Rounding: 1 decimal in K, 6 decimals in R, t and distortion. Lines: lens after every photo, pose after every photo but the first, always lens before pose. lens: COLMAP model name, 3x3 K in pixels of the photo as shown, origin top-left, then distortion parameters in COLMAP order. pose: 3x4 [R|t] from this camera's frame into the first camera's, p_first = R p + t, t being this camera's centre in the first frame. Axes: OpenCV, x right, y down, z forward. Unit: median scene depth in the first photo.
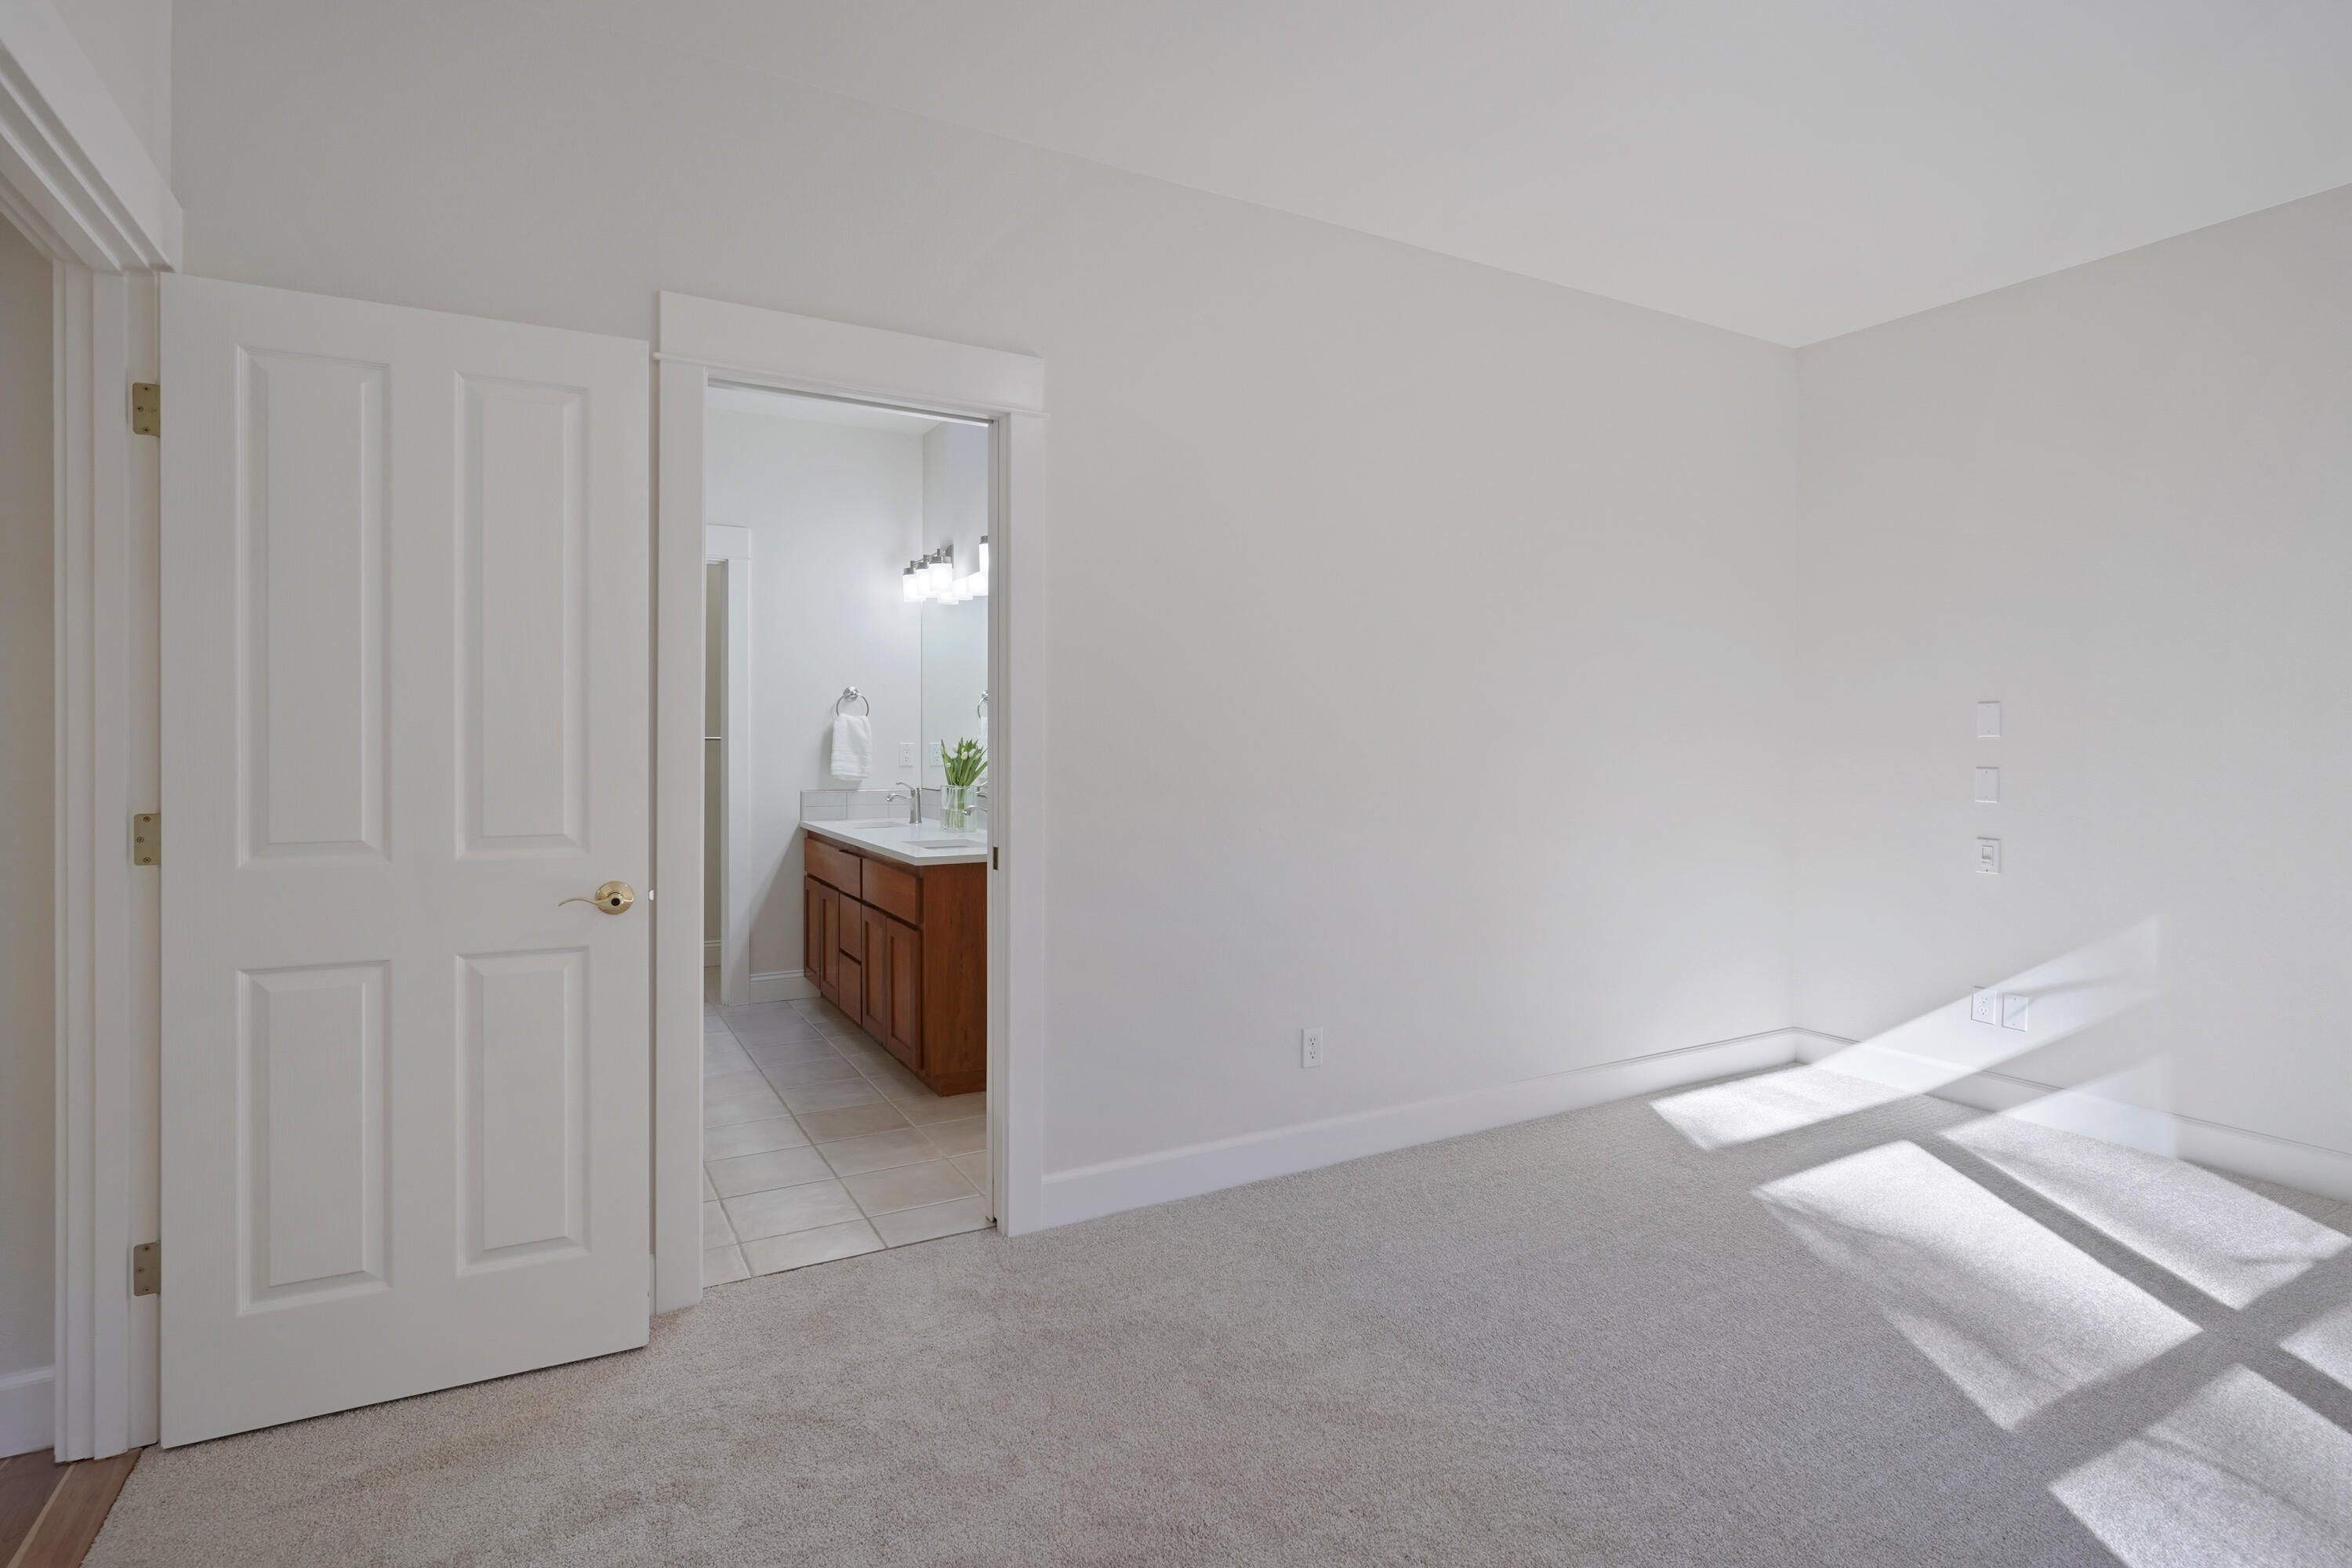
lens RADIAL K [[1131.2, 0, 1182.3], [0, 1131.2, 778.8], [0, 0, 1]] dist [-0.001178, 0.000651]
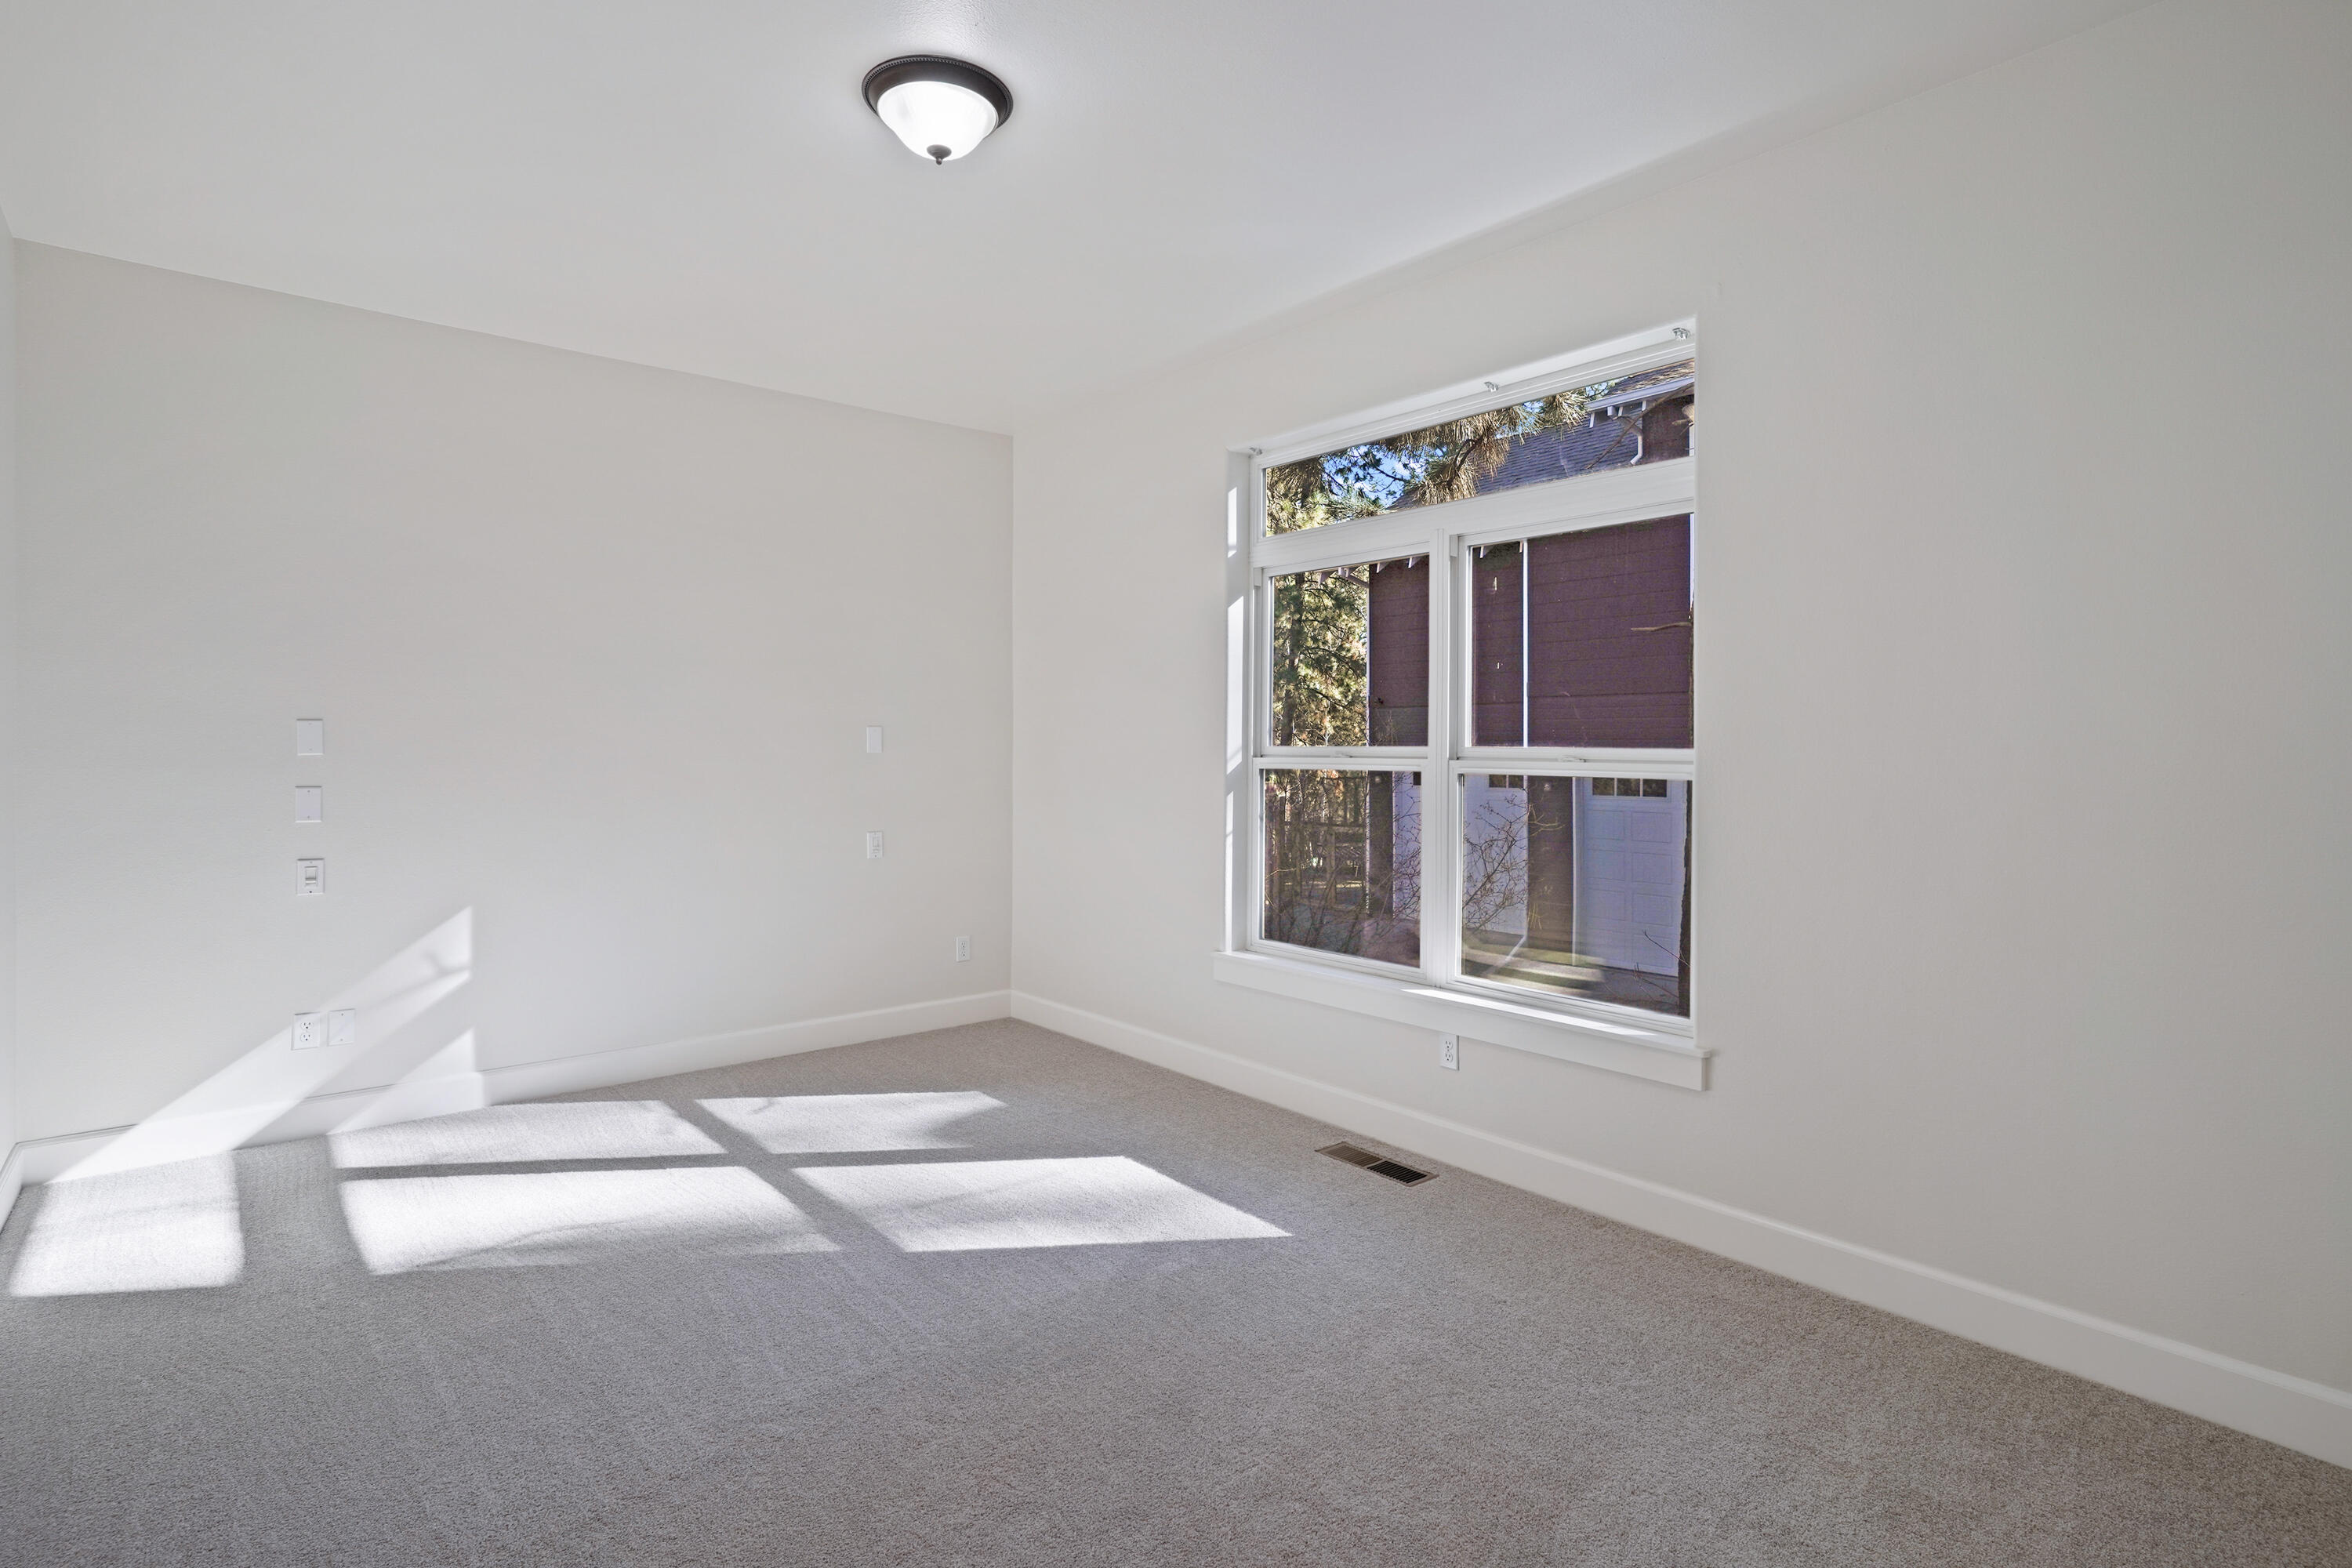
lens RADIAL K [[1131.2, 0, 1182.3], [0, 1131.2, 778.8], [0, 0, 1]] dist [-0.001178, 0.000651]
pose [[-0.198758, -0.027443, 0.979664, -0.397213], [0.031531, 0.998911, 0.034379, -0.026627], [-0.979541, 0.037723, -0.197676, 0.456187]]
